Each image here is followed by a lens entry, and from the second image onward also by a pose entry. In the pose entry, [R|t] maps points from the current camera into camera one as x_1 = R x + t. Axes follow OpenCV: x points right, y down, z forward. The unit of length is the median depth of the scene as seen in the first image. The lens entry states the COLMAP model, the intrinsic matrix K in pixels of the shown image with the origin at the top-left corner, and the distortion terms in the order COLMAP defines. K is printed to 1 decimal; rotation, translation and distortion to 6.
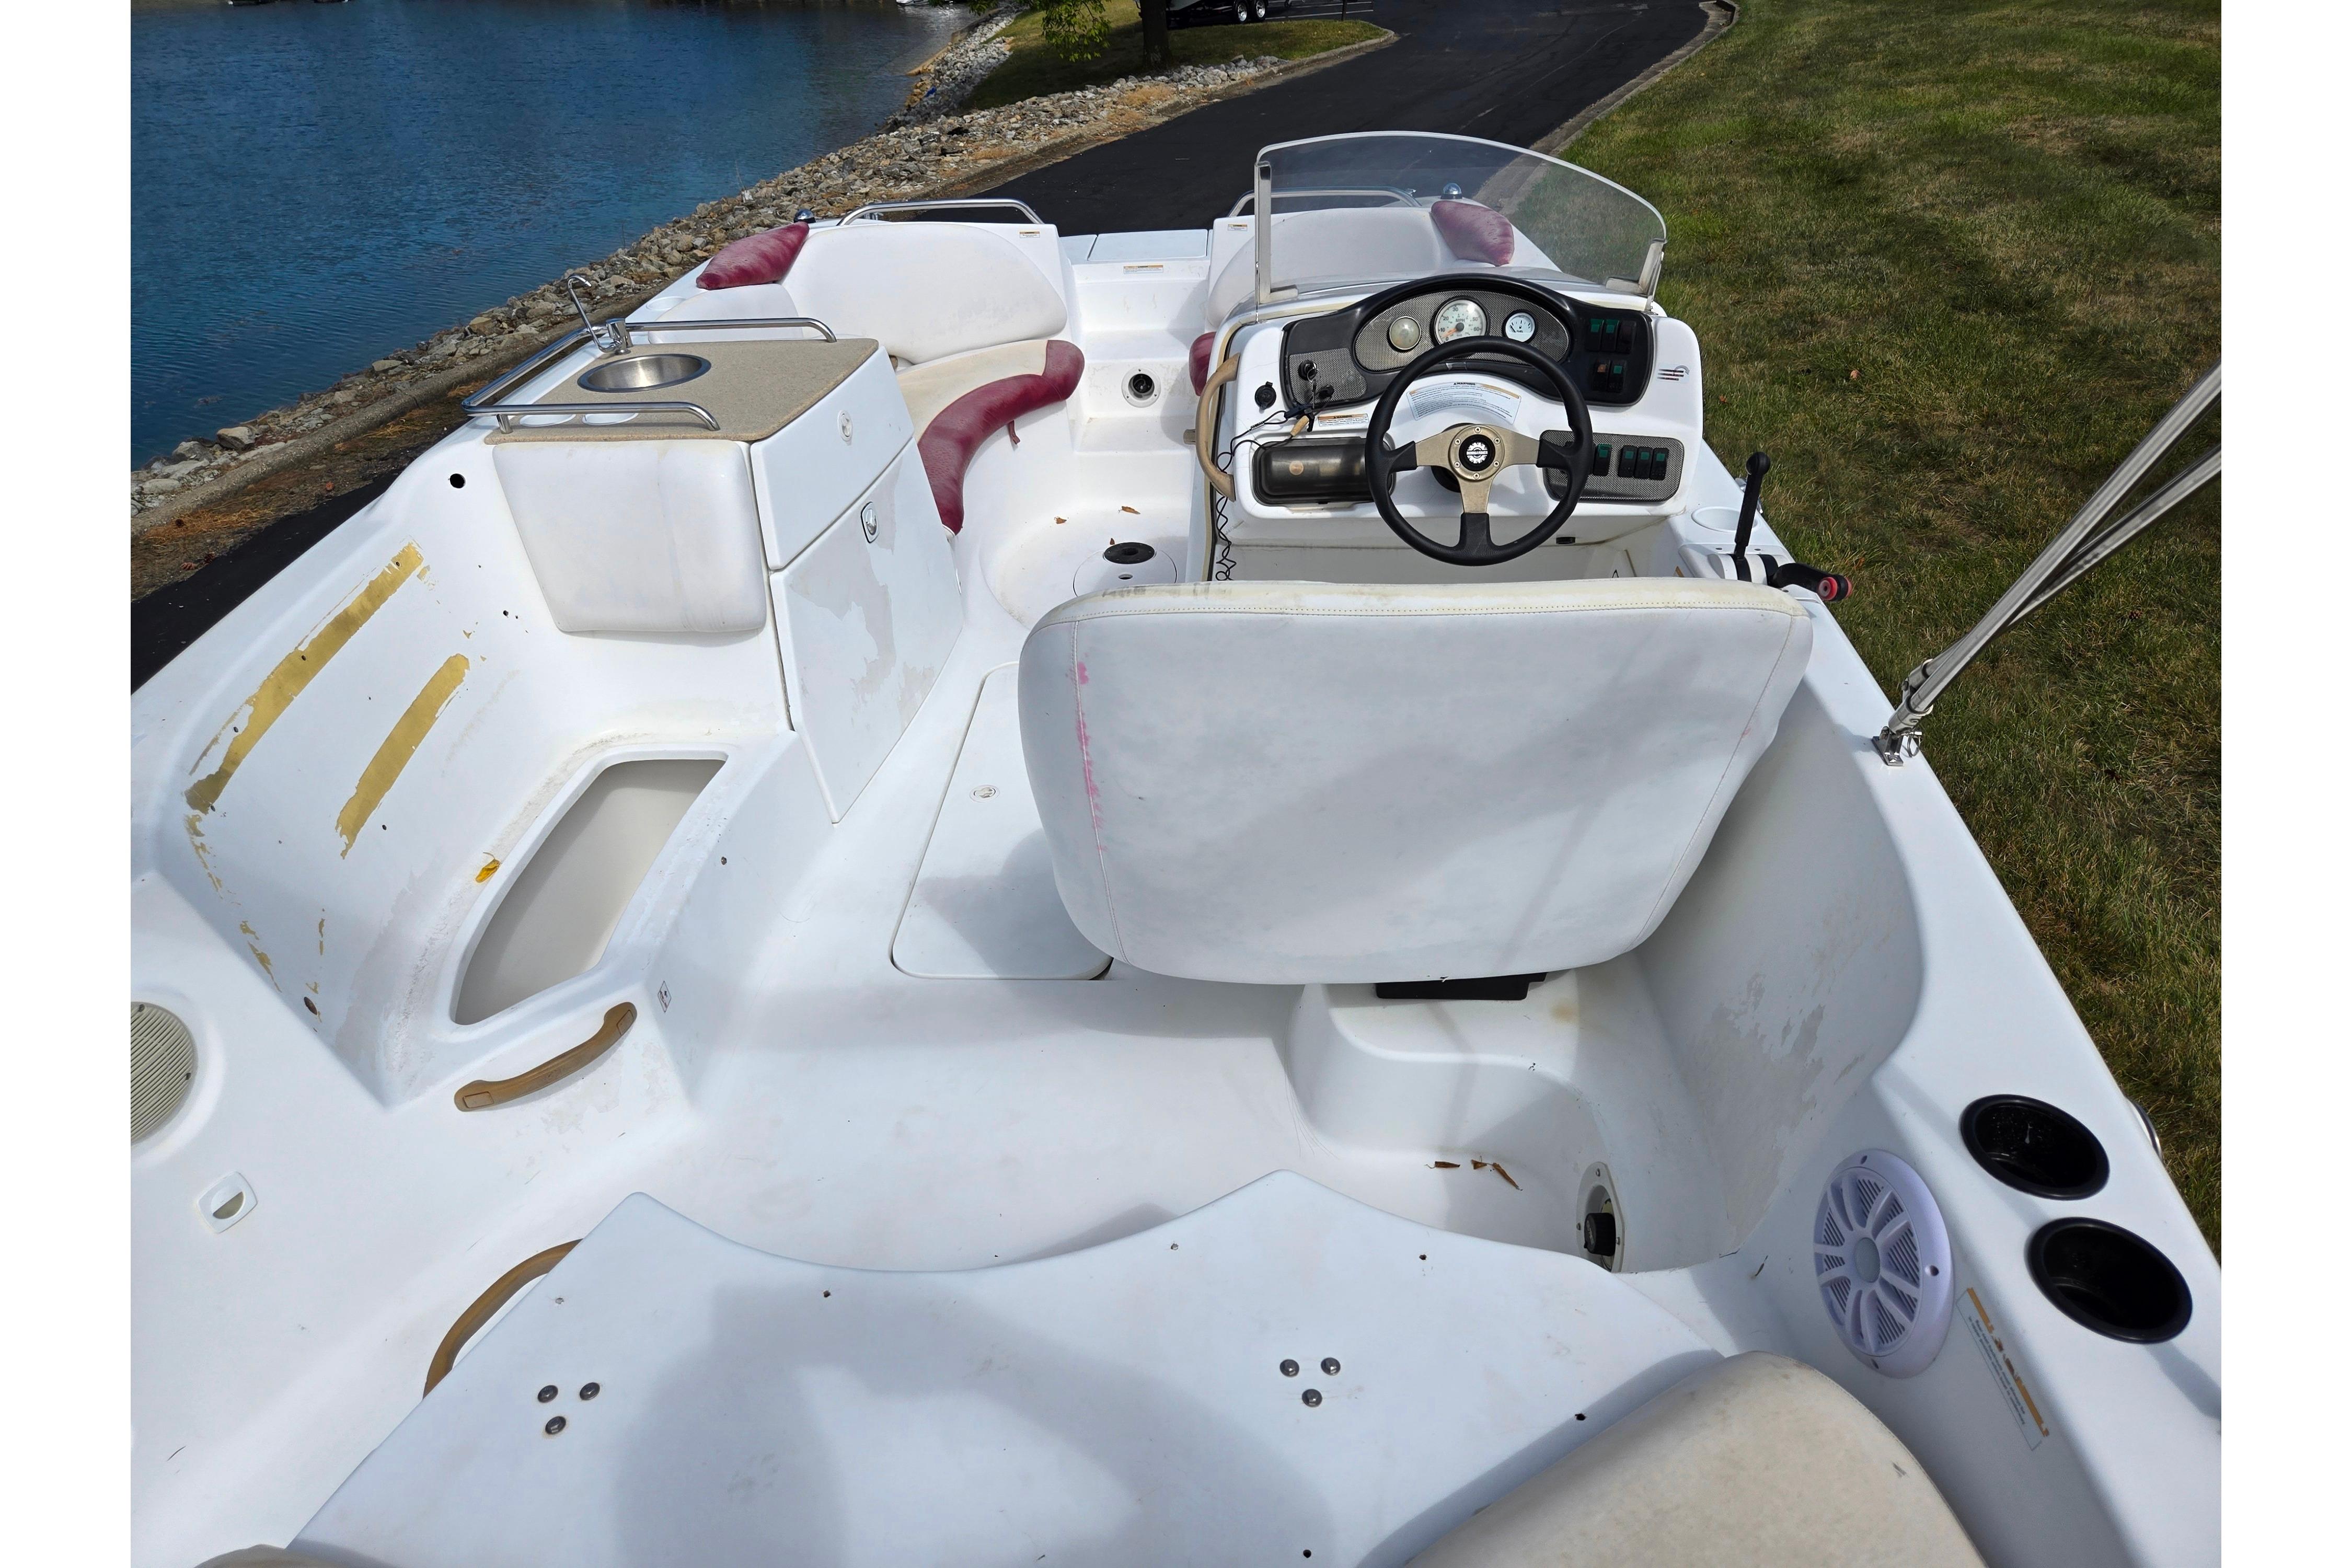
lens RADIAL K [[1388.9, 0, 1163.0], [0, 1388.9, 799.8], [0, 0, 1]] dist [0.041154, -0.022405]
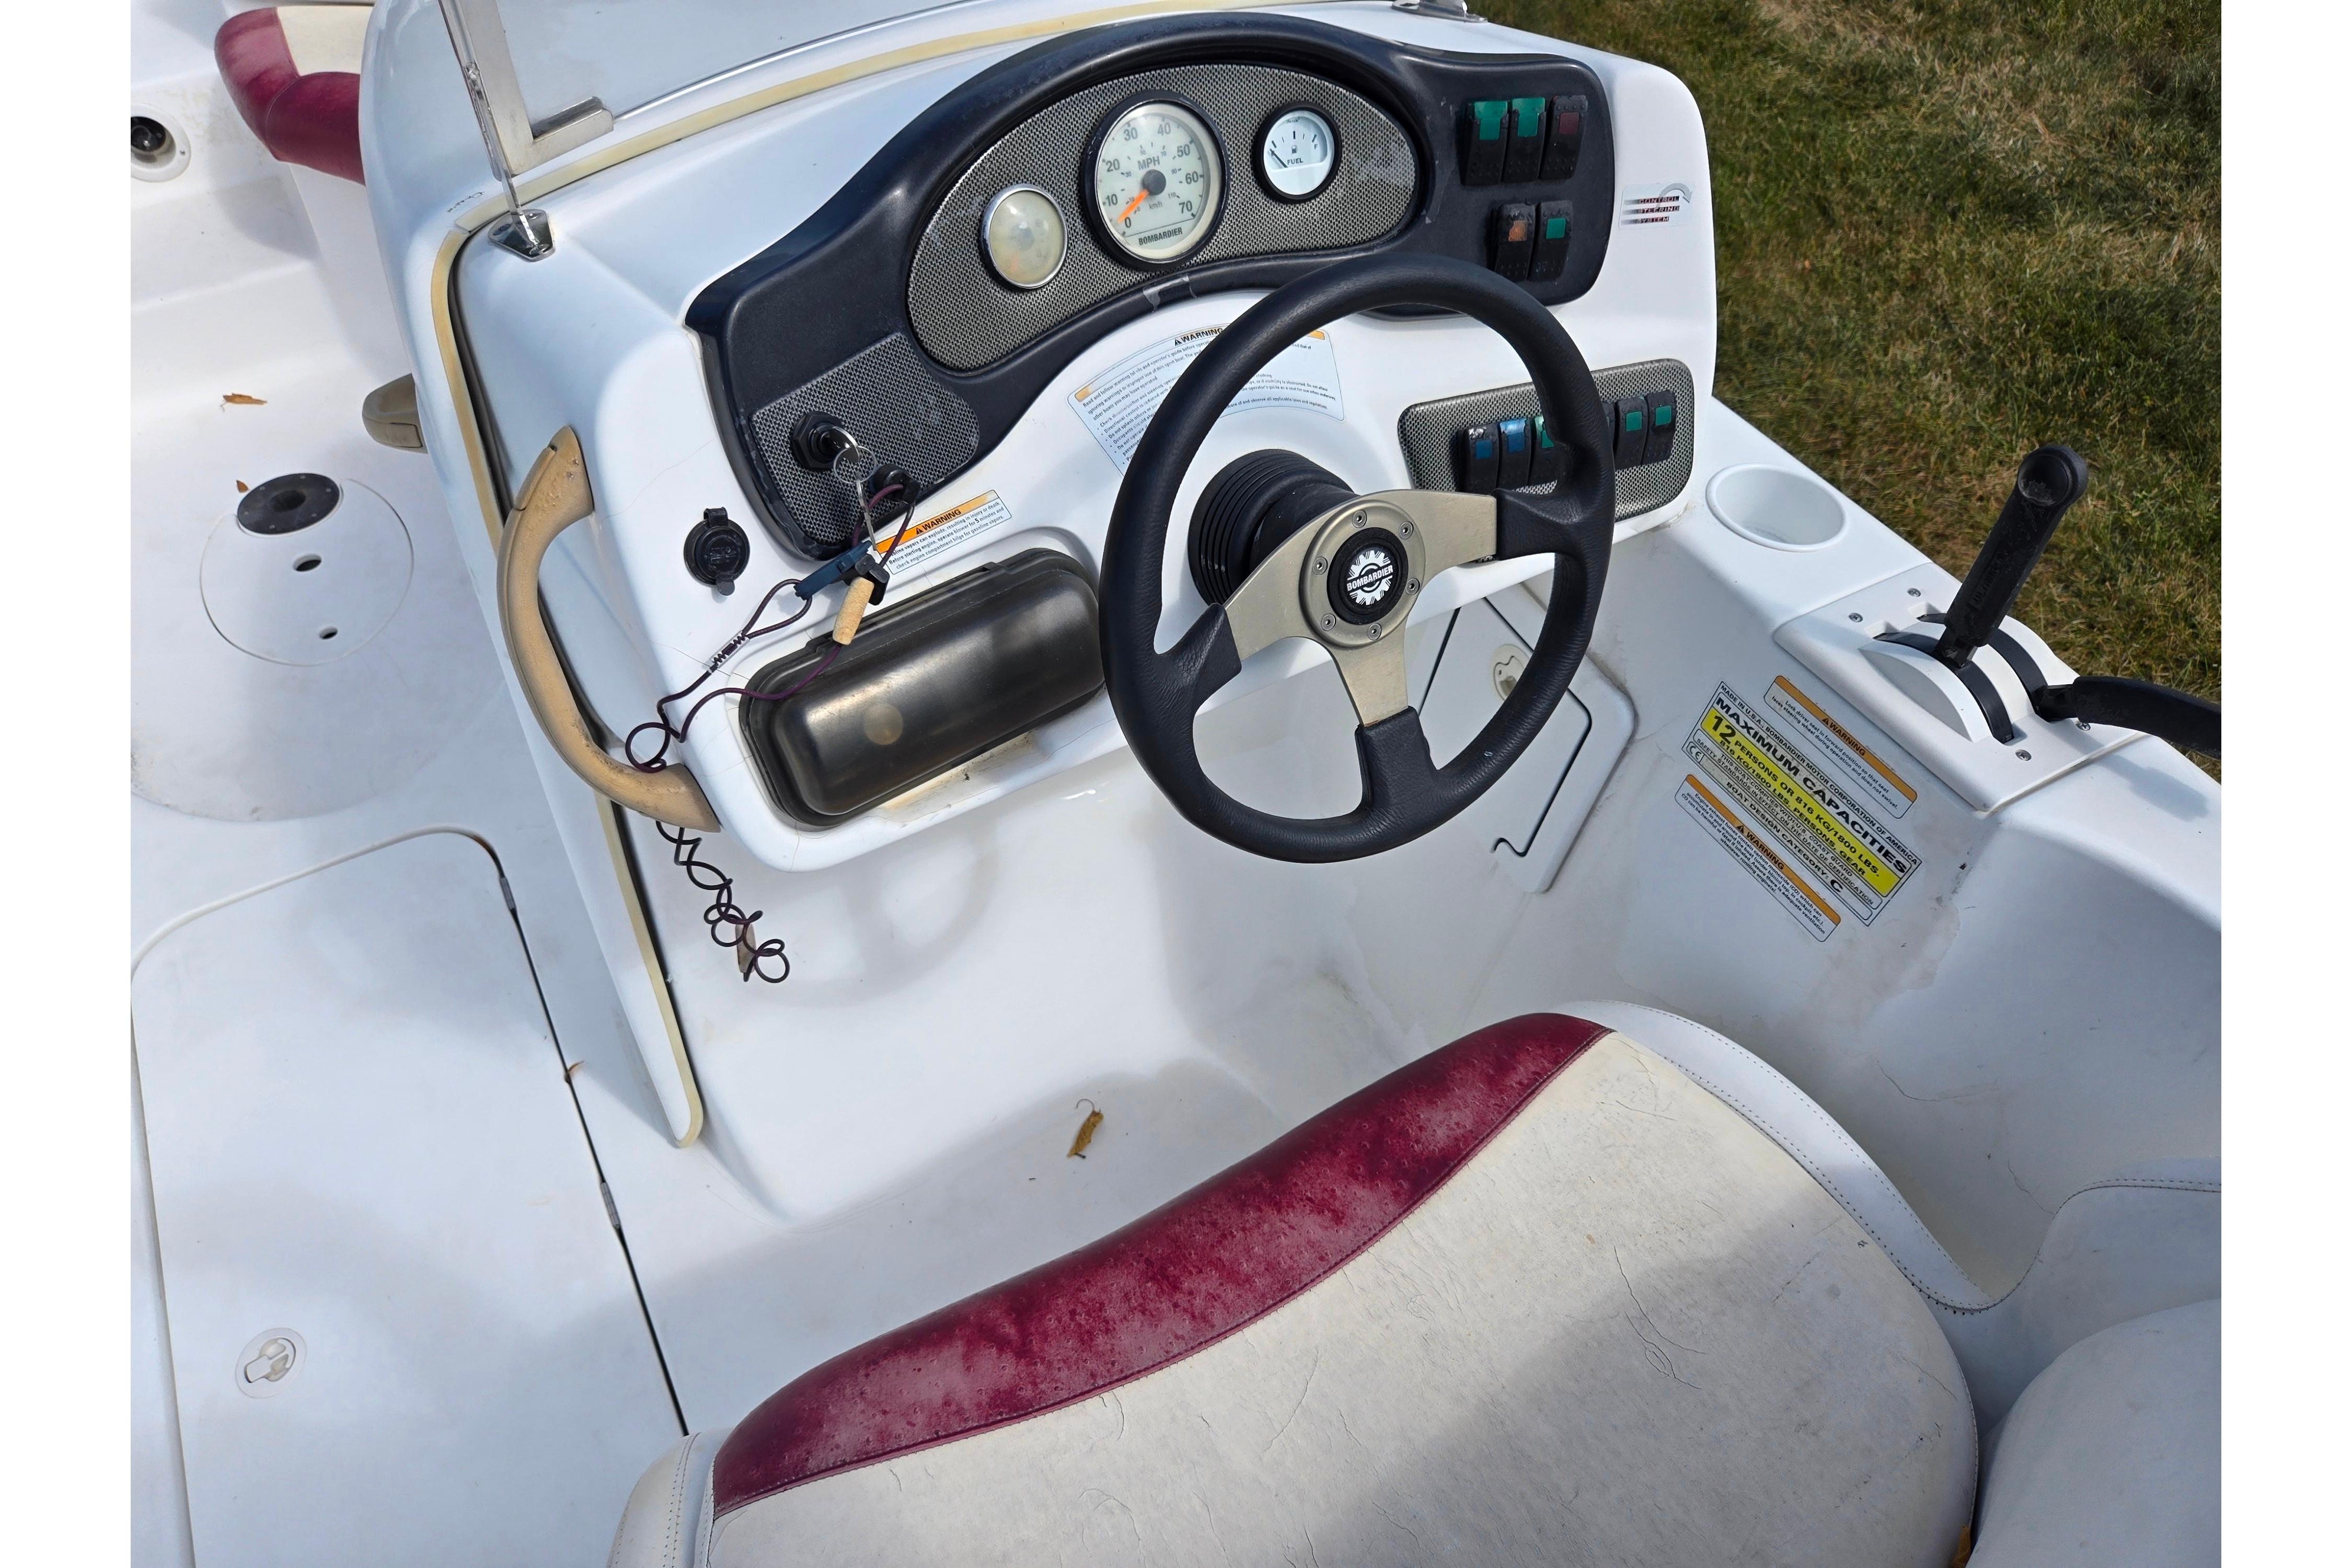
lens RADIAL K [[1388.9, 0, 1131.4], [0, 1388.9, 806.5], [0, 0, 1]] dist [0.041154, -0.022405]
pose [[0.845028, -0.391676, 0.364029, 0.014148], [0.269802, 0.900081, 0.342142, -0.320298], [-0.461664, -0.190903, 0.866269, 0.665413]]
